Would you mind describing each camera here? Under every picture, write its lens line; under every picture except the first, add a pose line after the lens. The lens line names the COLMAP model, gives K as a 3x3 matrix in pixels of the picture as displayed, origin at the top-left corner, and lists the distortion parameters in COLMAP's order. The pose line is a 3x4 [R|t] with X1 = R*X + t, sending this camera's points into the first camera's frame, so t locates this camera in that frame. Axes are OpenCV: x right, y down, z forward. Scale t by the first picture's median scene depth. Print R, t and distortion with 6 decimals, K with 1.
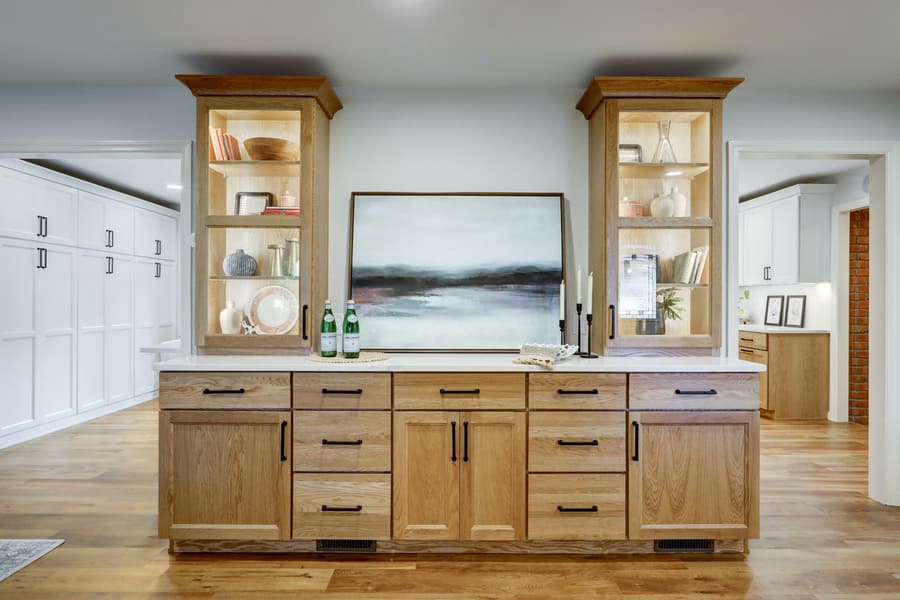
lens RADIAL K [[476.4, 0, 447.6], [0, 476.4, 296.1], [0, 0, 1]] dist [0.000787, -0.021674]
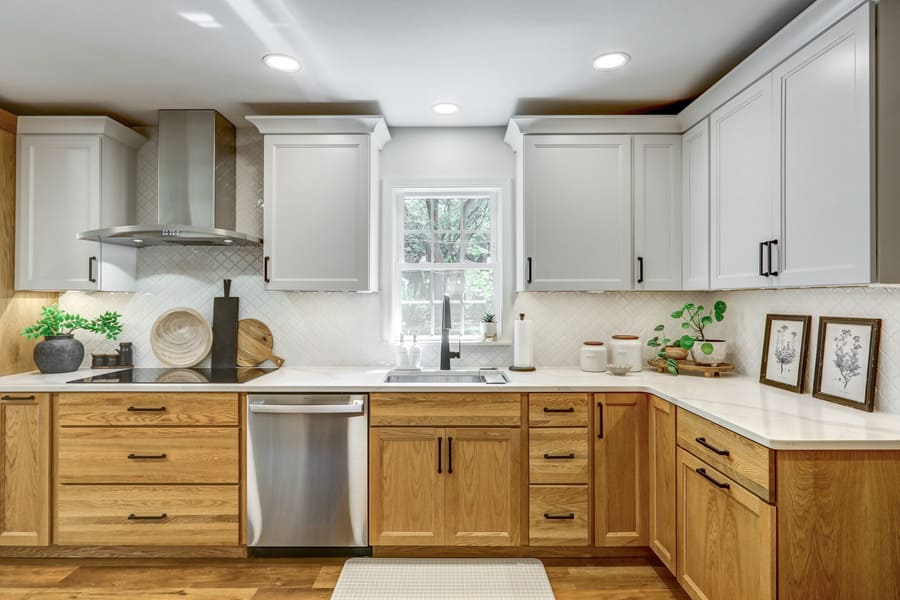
lens RADIAL K [[471.1, 0, 449.5], [0, 471.1, 297.3], [0, 0, 1]] dist [-0.004201, 0.000330]
pose [[0.999987, -0.003234, 0.004045, 0.423594], [0.003264, 0.999968, -0.007338, -0.016001], [-0.004021, 0.007351, 0.999965, 0.634789]]
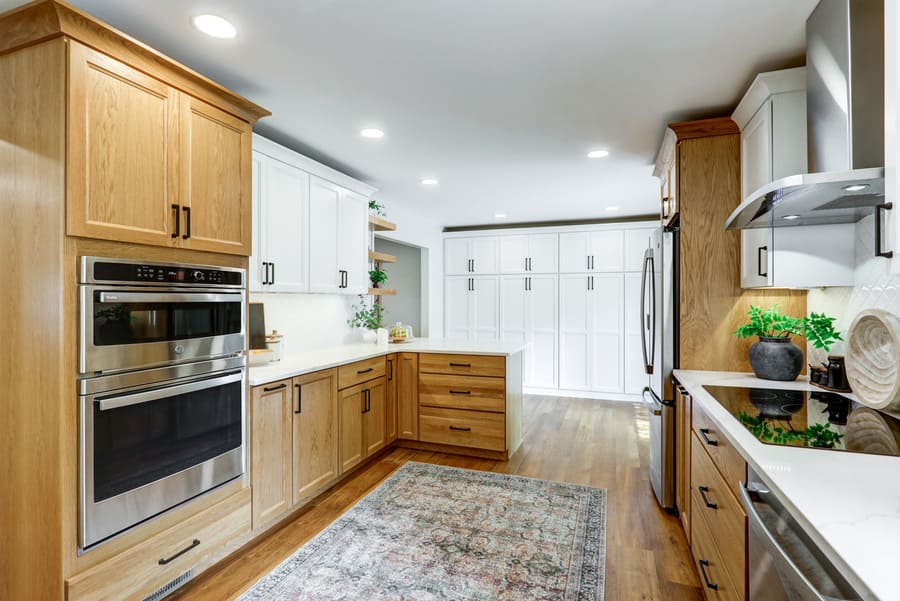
lens RADIAL K [[434.3, 0, 450.0], [0, 434.3, 300.5], [0, 0, 1]] dist [0.000540, 0.000764]
pose [[-0.342103, -0.002096, -0.939660, 0.511268], [0.001618, 0.999995, -0.002820, -0.015132], [0.939661, -0.002485, -0.342098, 1.021775]]
